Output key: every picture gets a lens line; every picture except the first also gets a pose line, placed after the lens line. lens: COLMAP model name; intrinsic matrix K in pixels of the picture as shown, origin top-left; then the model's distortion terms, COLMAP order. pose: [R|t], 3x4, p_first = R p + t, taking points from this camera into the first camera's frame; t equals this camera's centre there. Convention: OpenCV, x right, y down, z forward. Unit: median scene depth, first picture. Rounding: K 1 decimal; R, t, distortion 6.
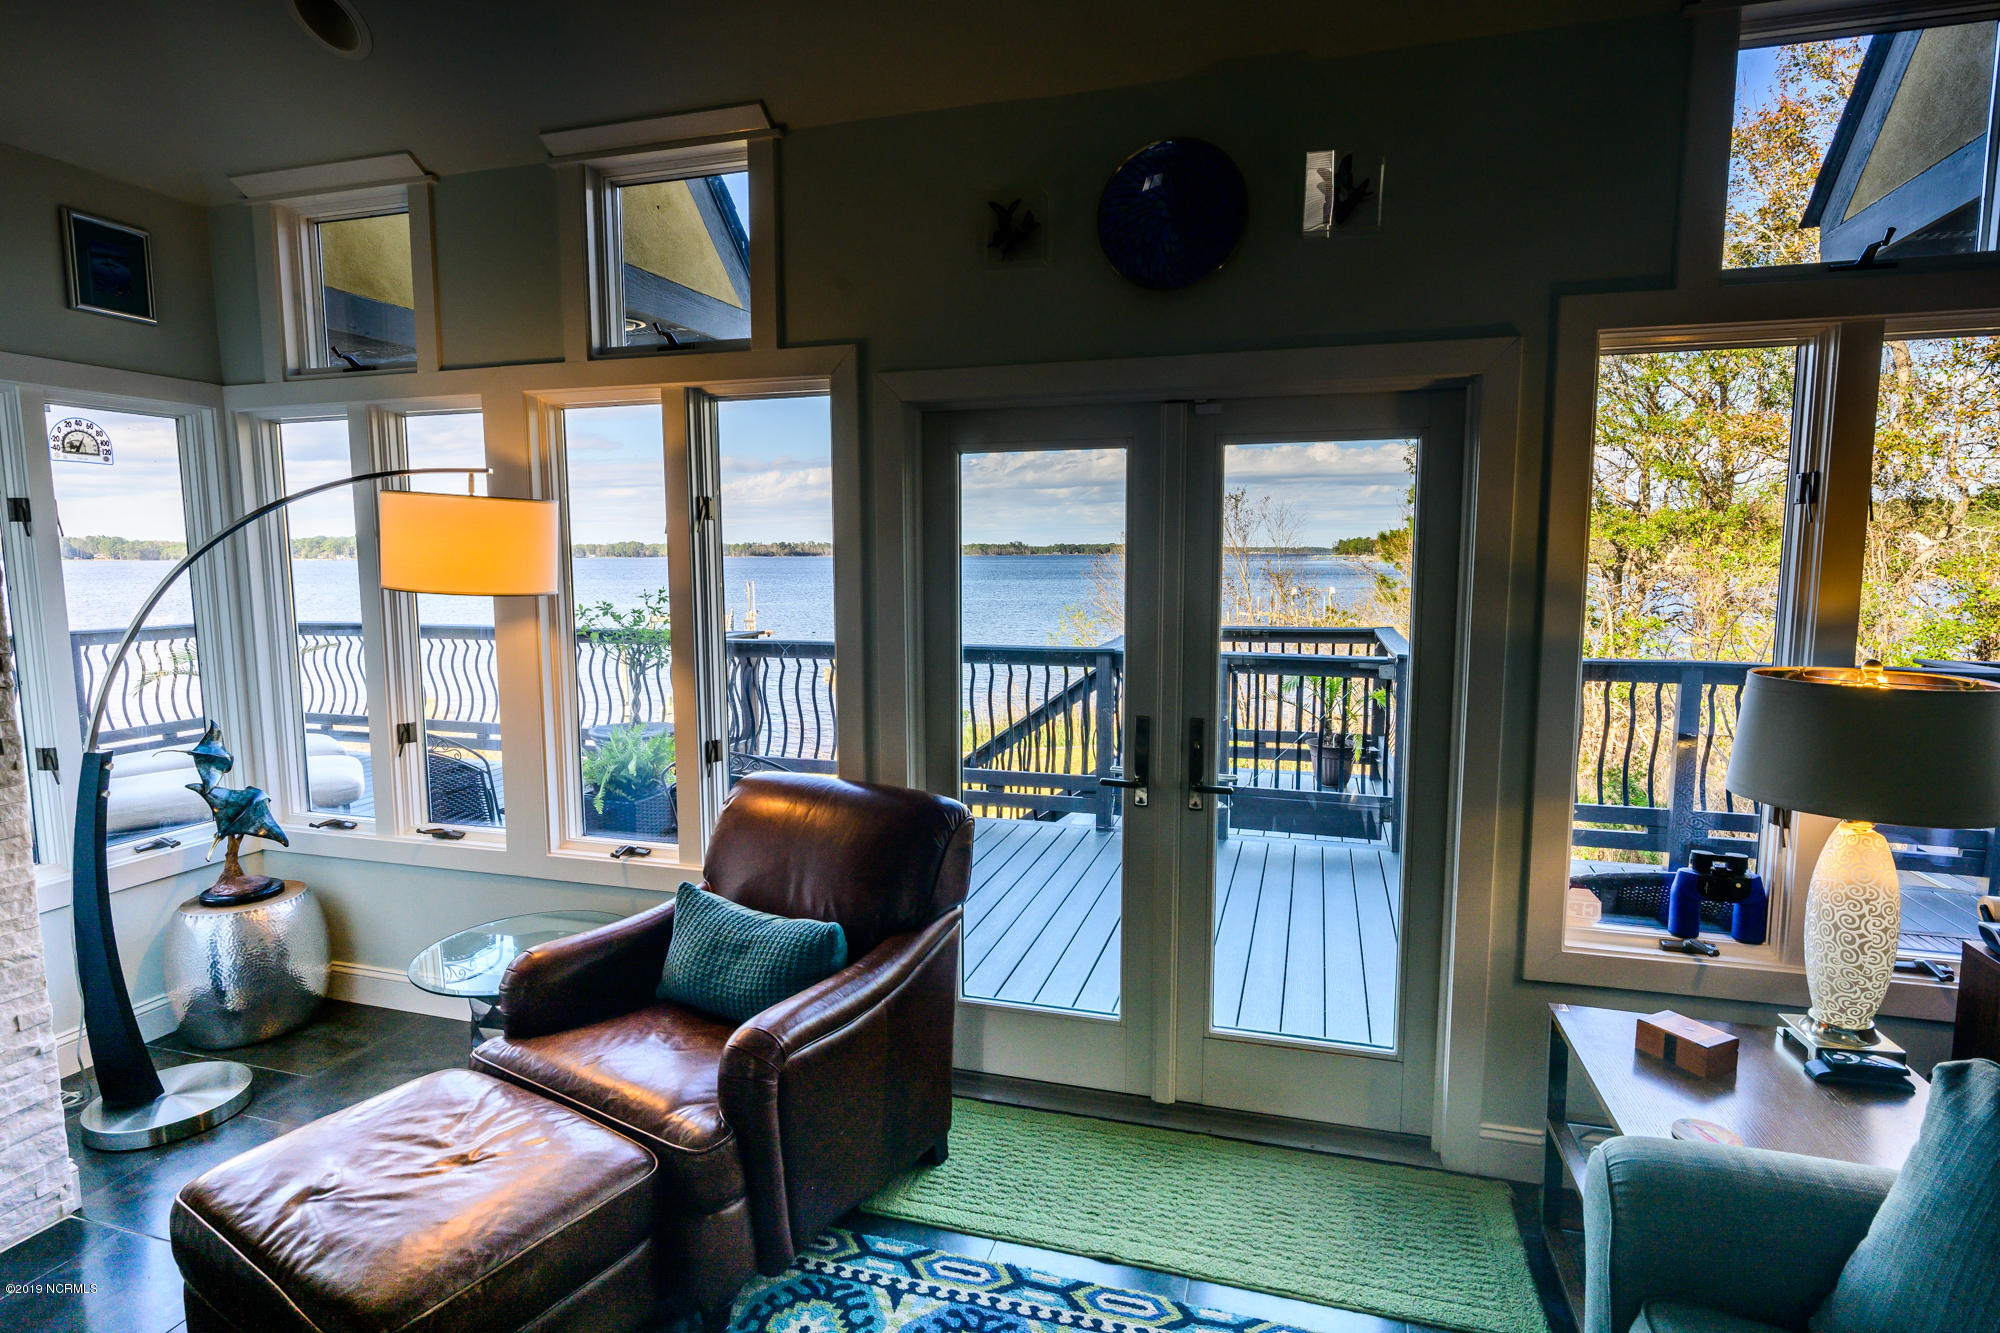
lens RADIAL K [[1019.3, 0, 1006.5], [0, 1019.3, 667.4], [0, 0, 1]] dist [0.000964, 0.000539]
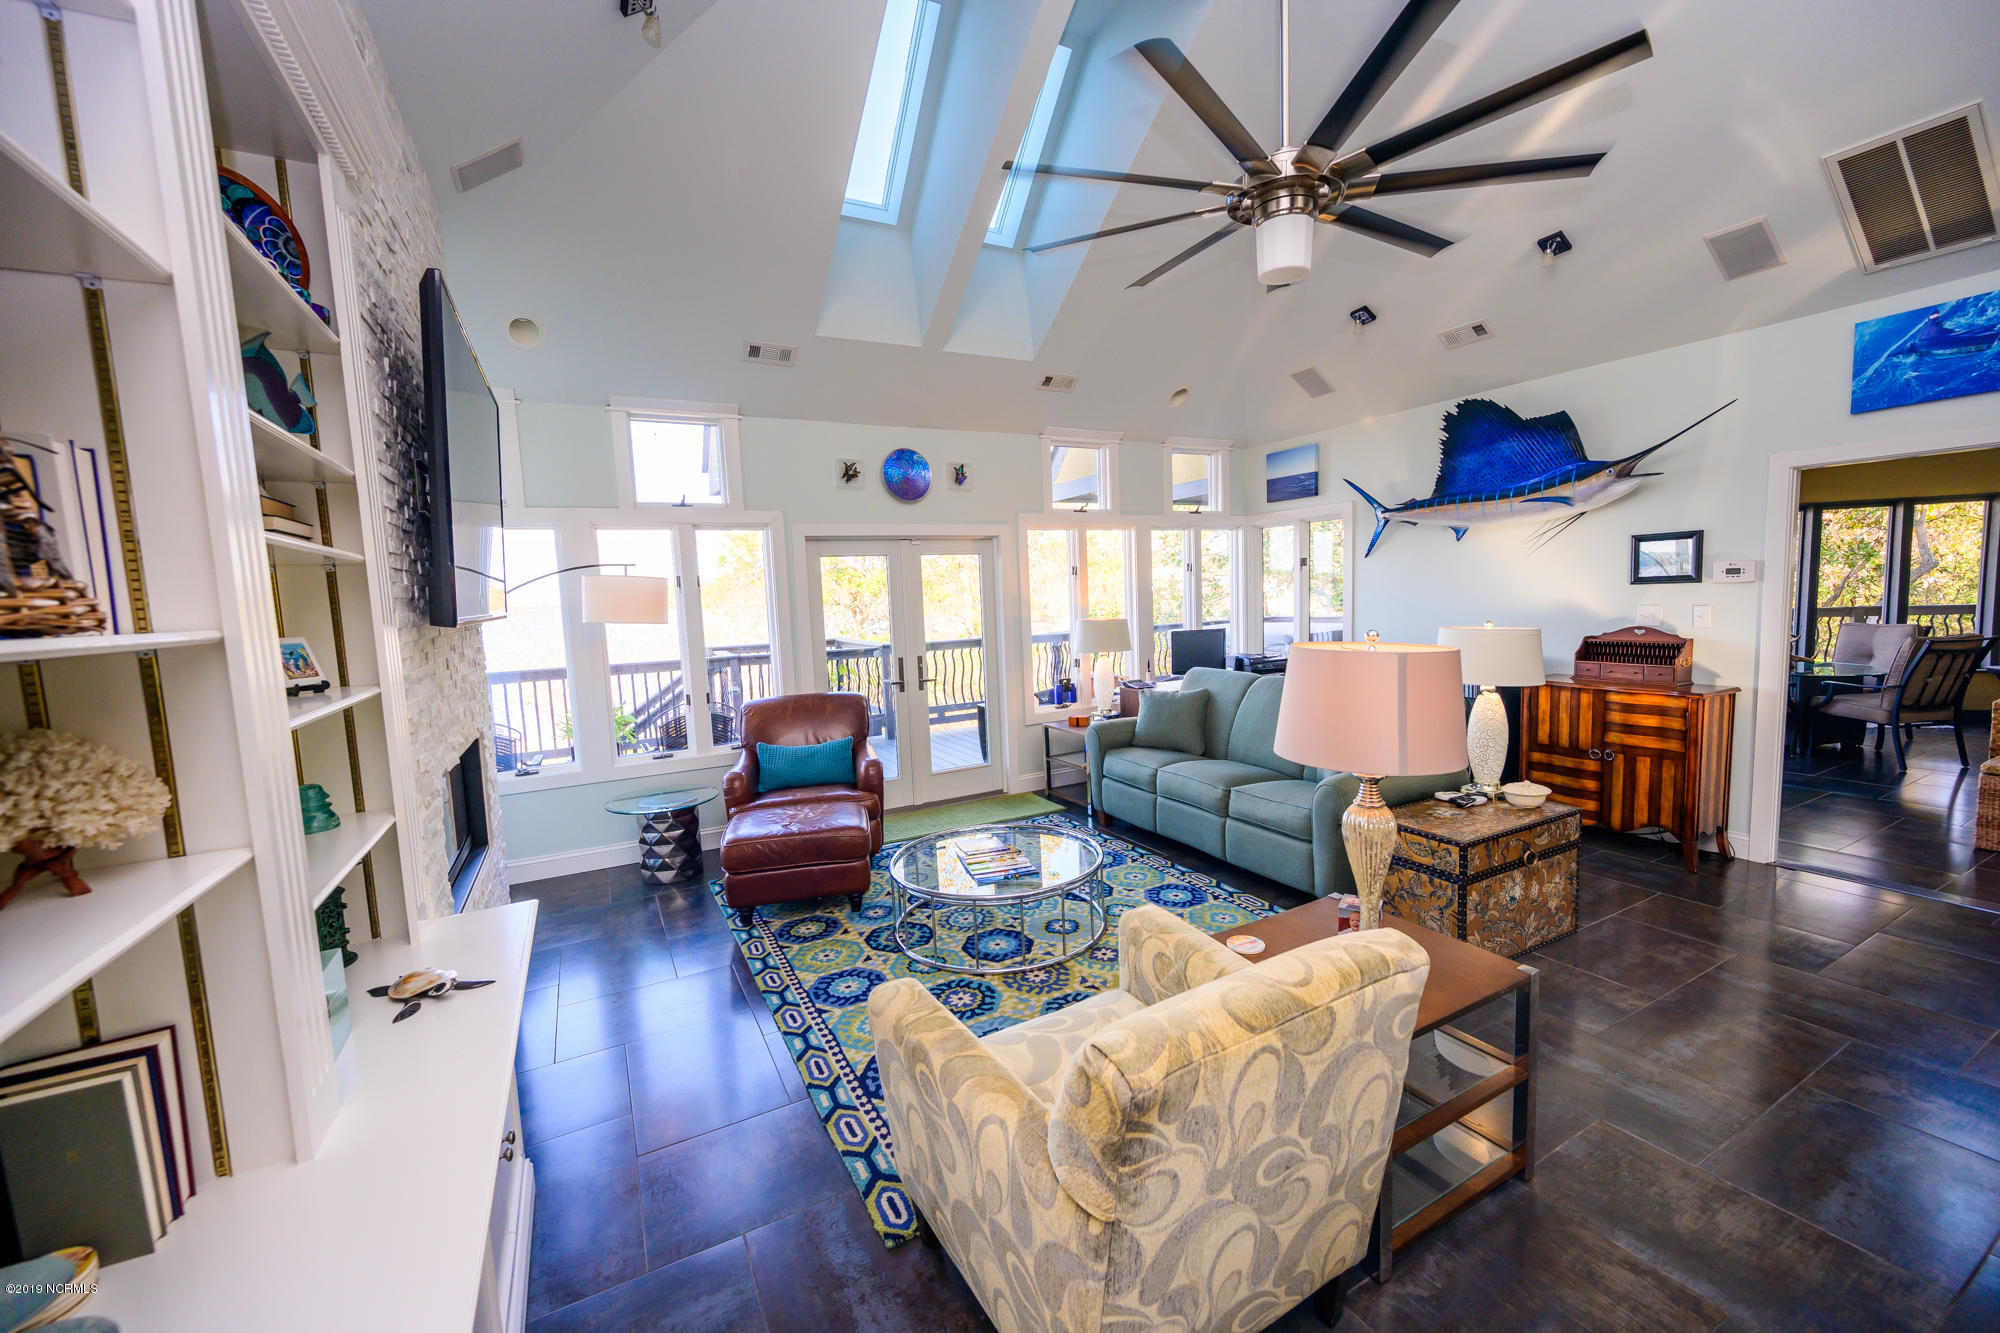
lens RADIAL K [[785.1, 0, 1007.4], [0, 785.1, 661.8], [0, 0, 1]] dist [0.001208, -0.000482]
pose [[0.716582, -0.100830, 0.690176, -1.126222], [0.116560, 0.992893, 0.024036, 0.042386], [-0.687695, 0.063223, 0.723242, -0.683103]]
